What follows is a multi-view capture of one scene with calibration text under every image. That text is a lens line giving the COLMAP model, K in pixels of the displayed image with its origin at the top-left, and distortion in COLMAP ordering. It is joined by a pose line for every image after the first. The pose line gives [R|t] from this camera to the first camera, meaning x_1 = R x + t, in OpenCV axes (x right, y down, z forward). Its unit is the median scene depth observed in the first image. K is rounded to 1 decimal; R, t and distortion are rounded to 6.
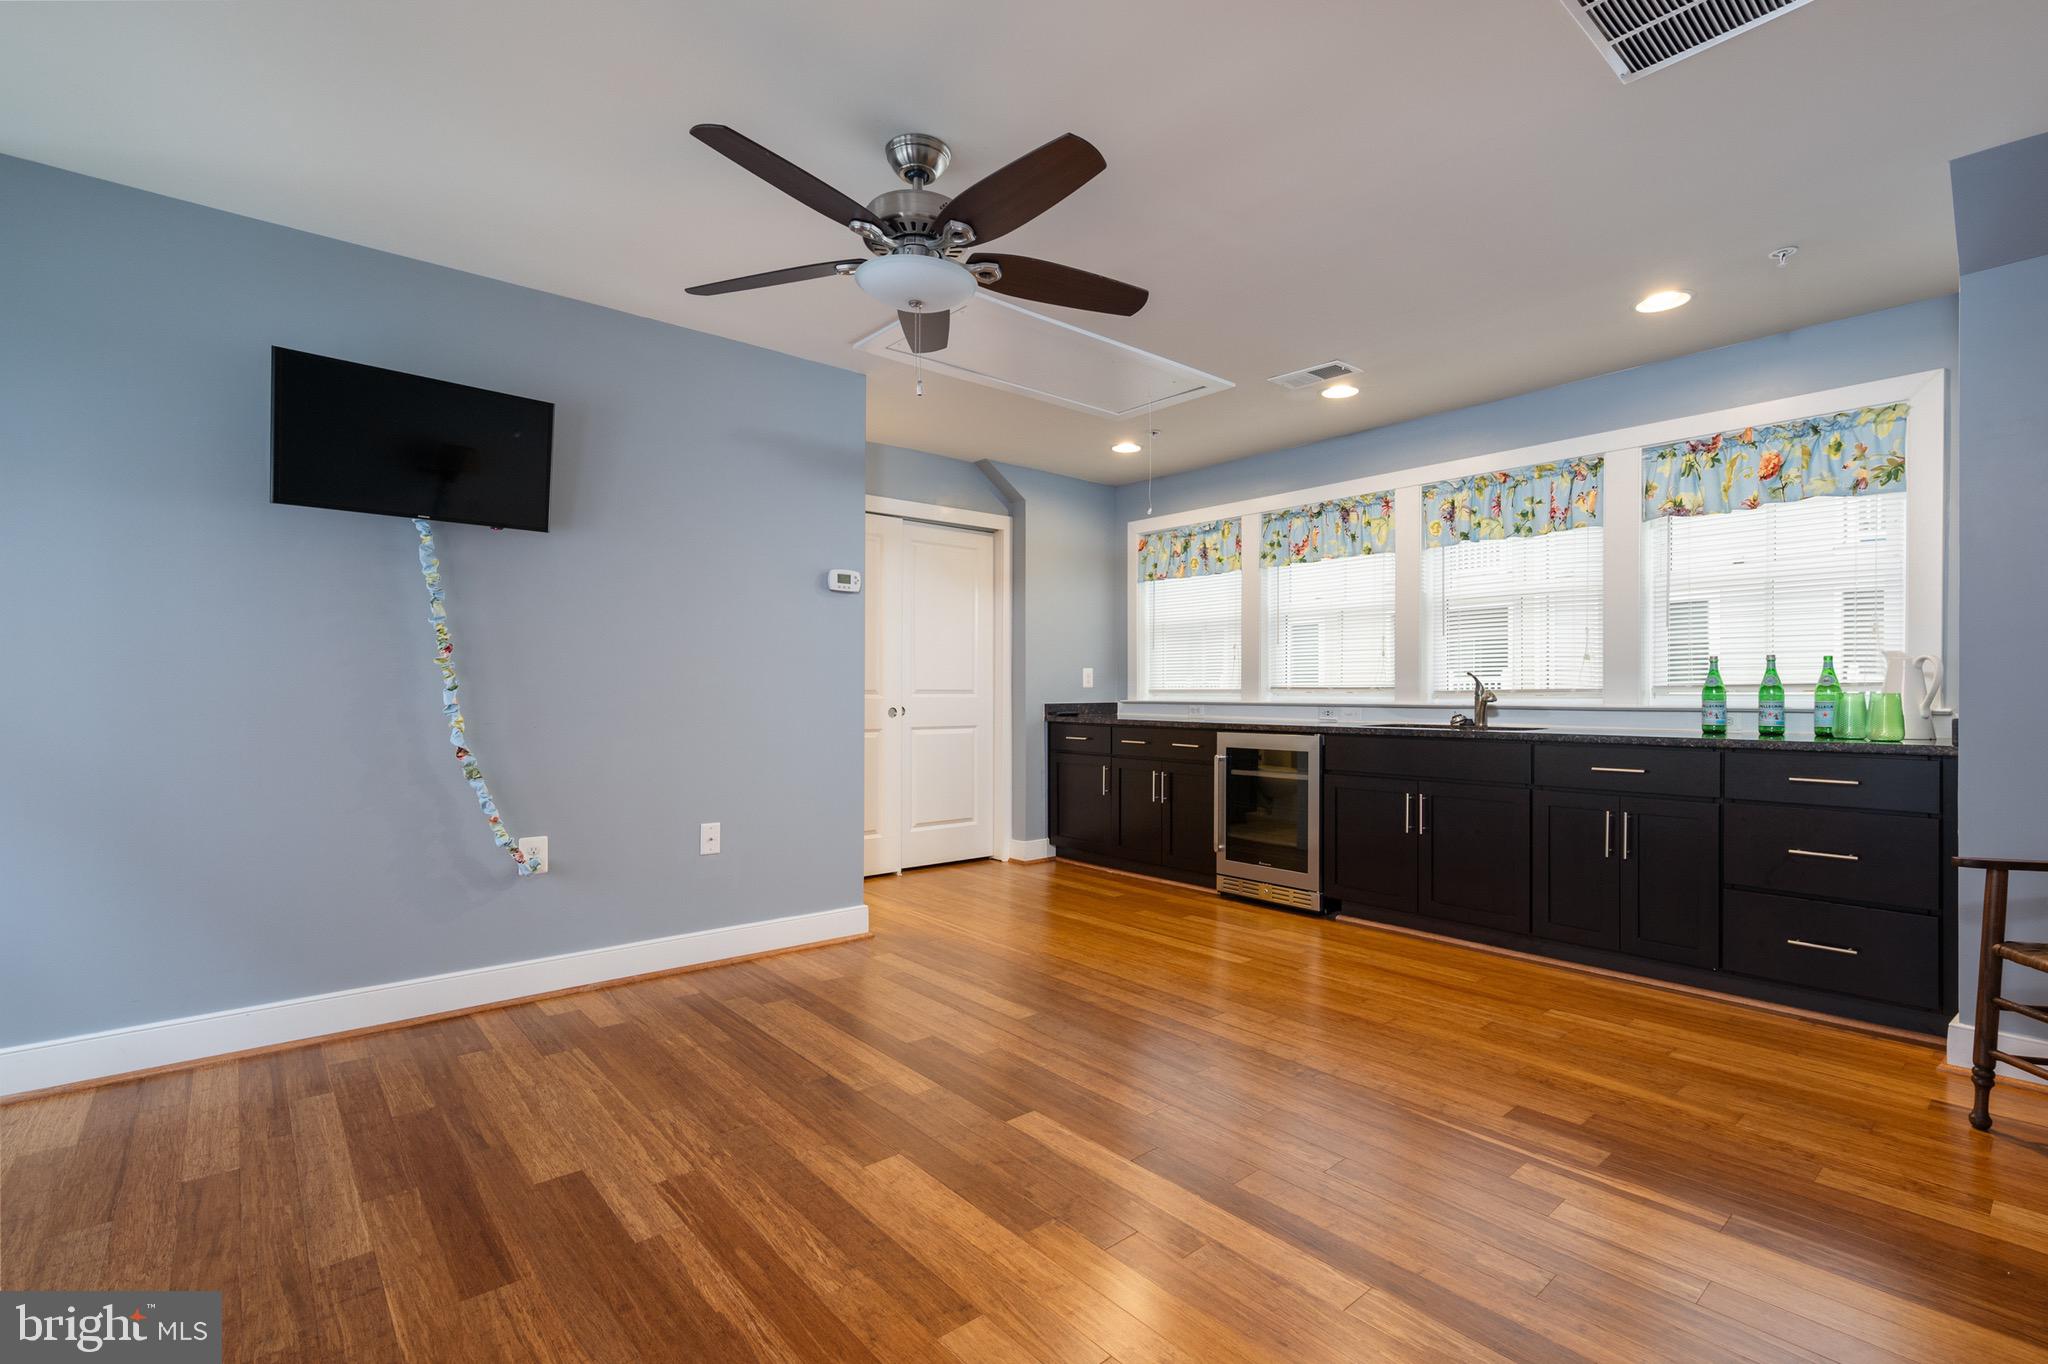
lens RADIAL K [[920.0, 0, 1024.0], [0, 920.0, 682.0], [0, 0, 1]] dist [-0.001547, -0.000207]
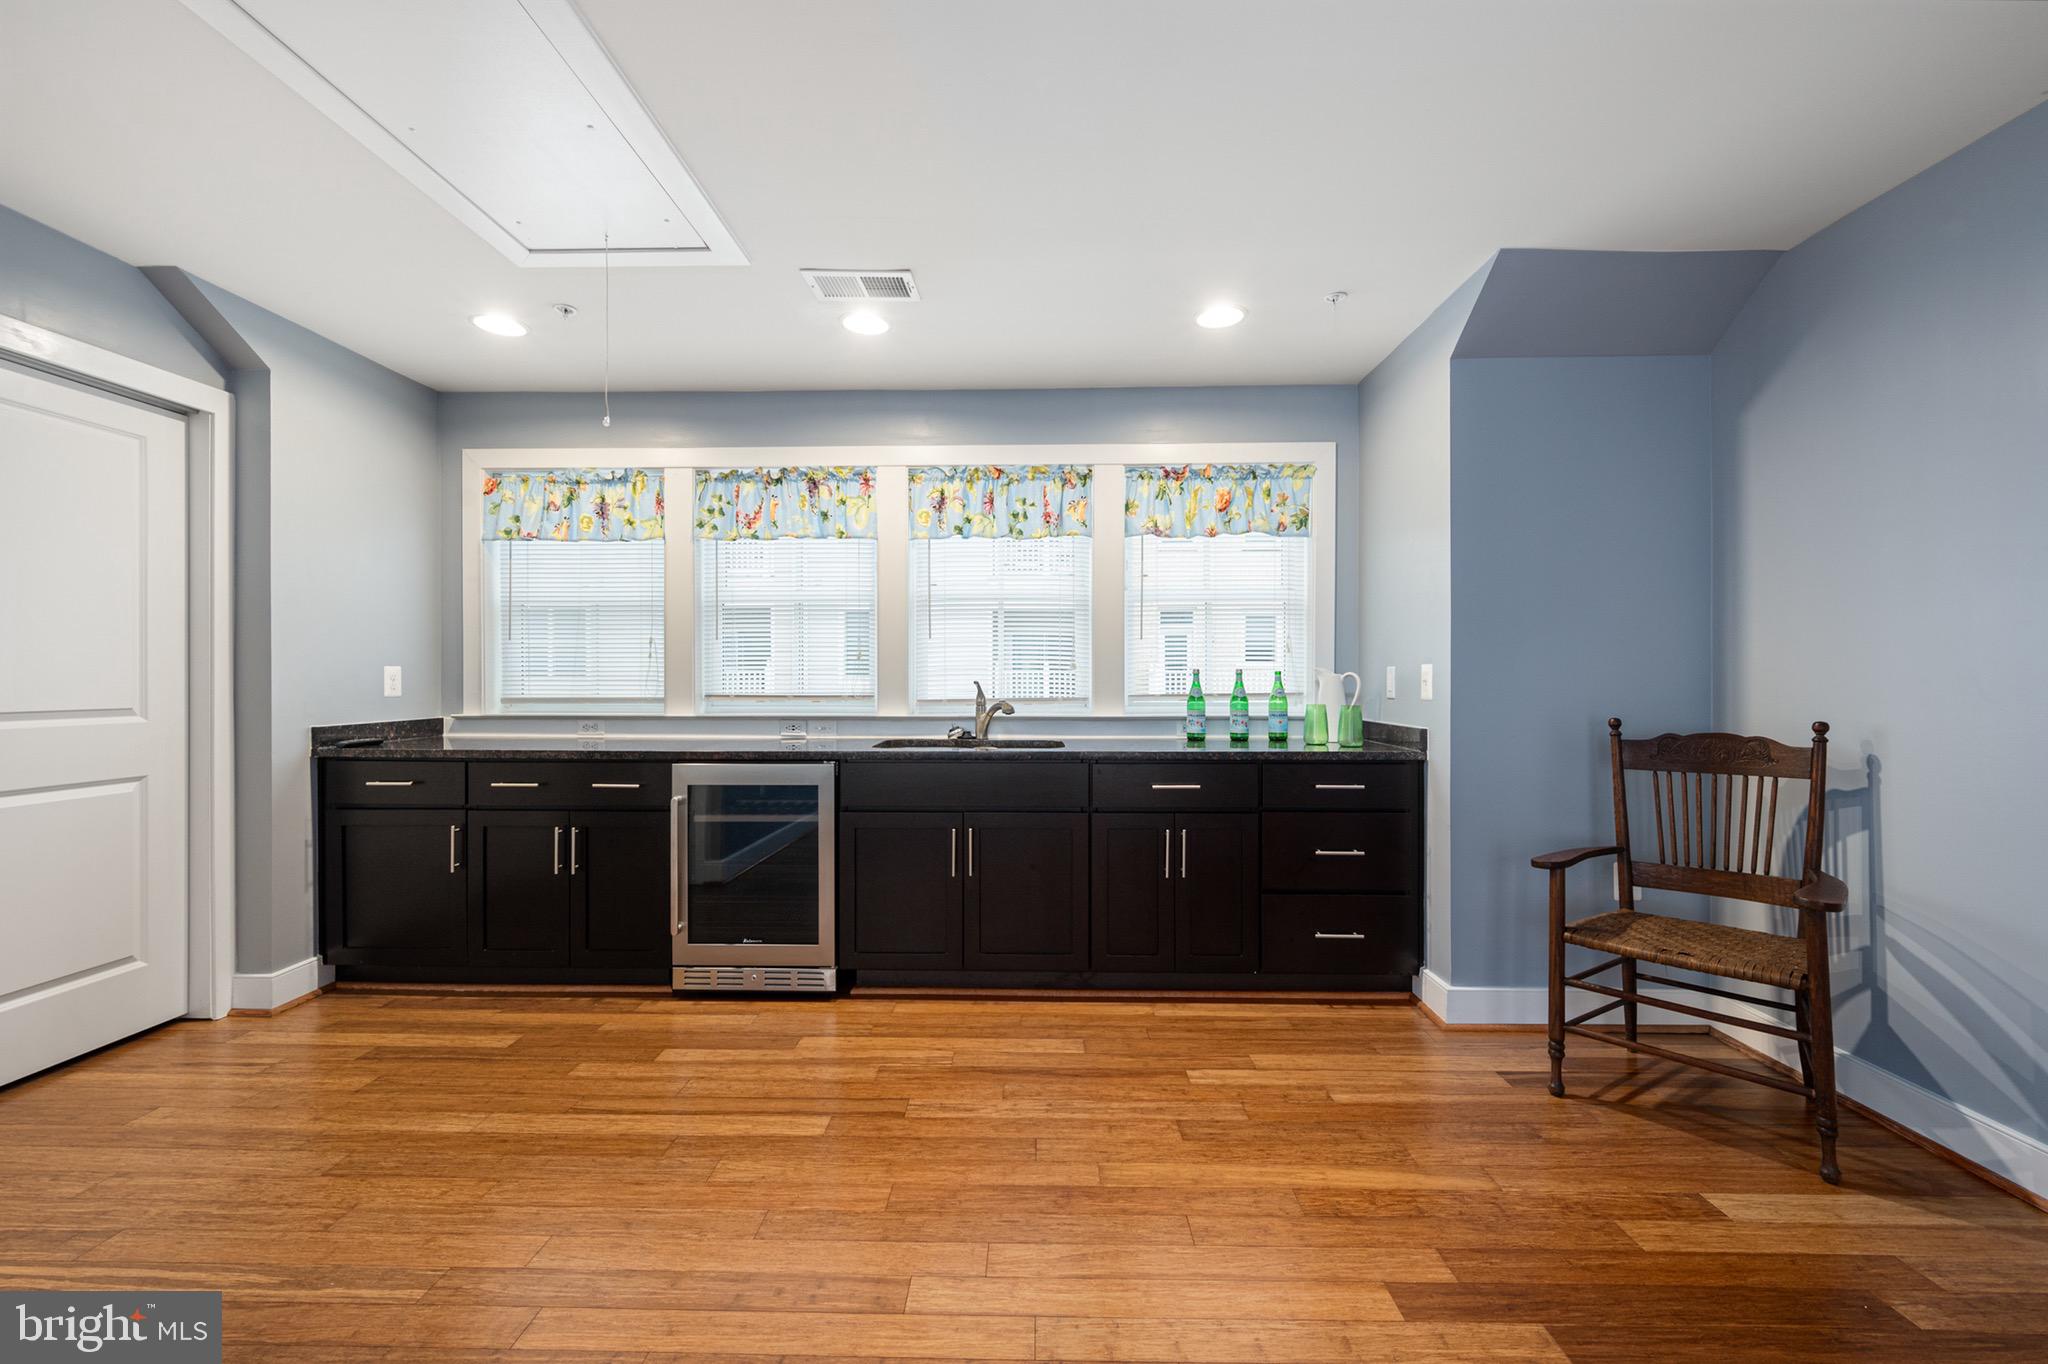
lens RADIAL K [[818.7, 0, 1017.4], [0, 818.7, 673.9], [0, 0, 1]] dist [0.000404, -0.000136]
pose [[0.667525, 0.000383, 0.744587, -0.099054], [-0.006381, 0.999966, 0.005206, -0.024009], [-0.744560, -0.008227, 0.667505, 0.476445]]
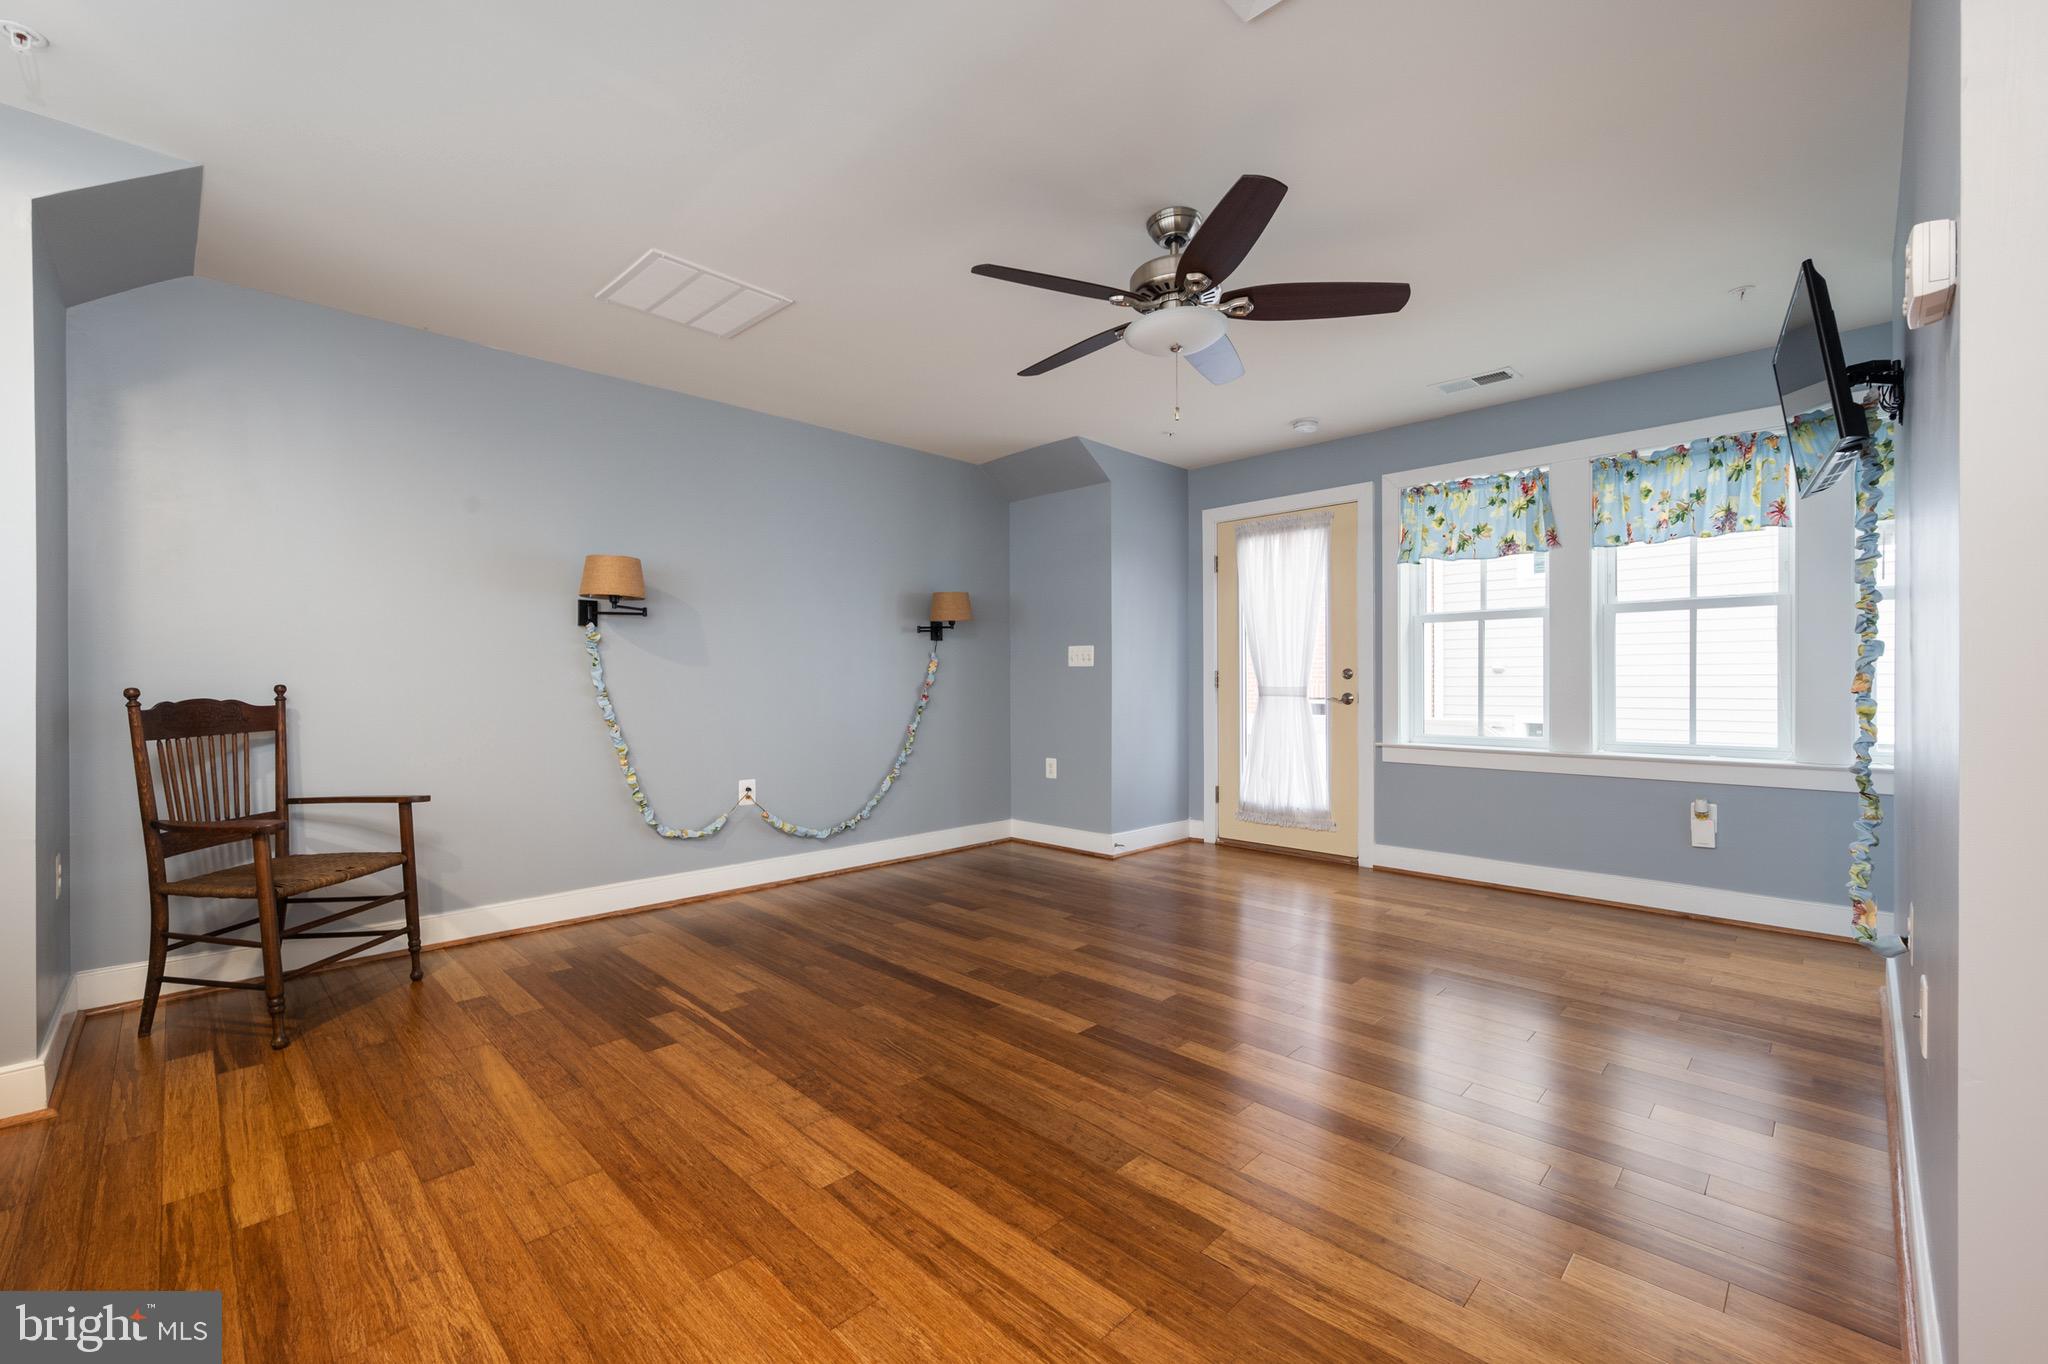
lens RADIAL K [[845.5, 0, 1024.0], [0, 845.5, 682.0], [0, 0, 1]] dist [0.002471, -0.000147]
pose [[-0.996529, 0.002385, -0.083215, 0.101674], [0.003240, 0.999943, -0.010144, 0.016341], [0.083186, -0.010378, -0.996480, 1.255043]]
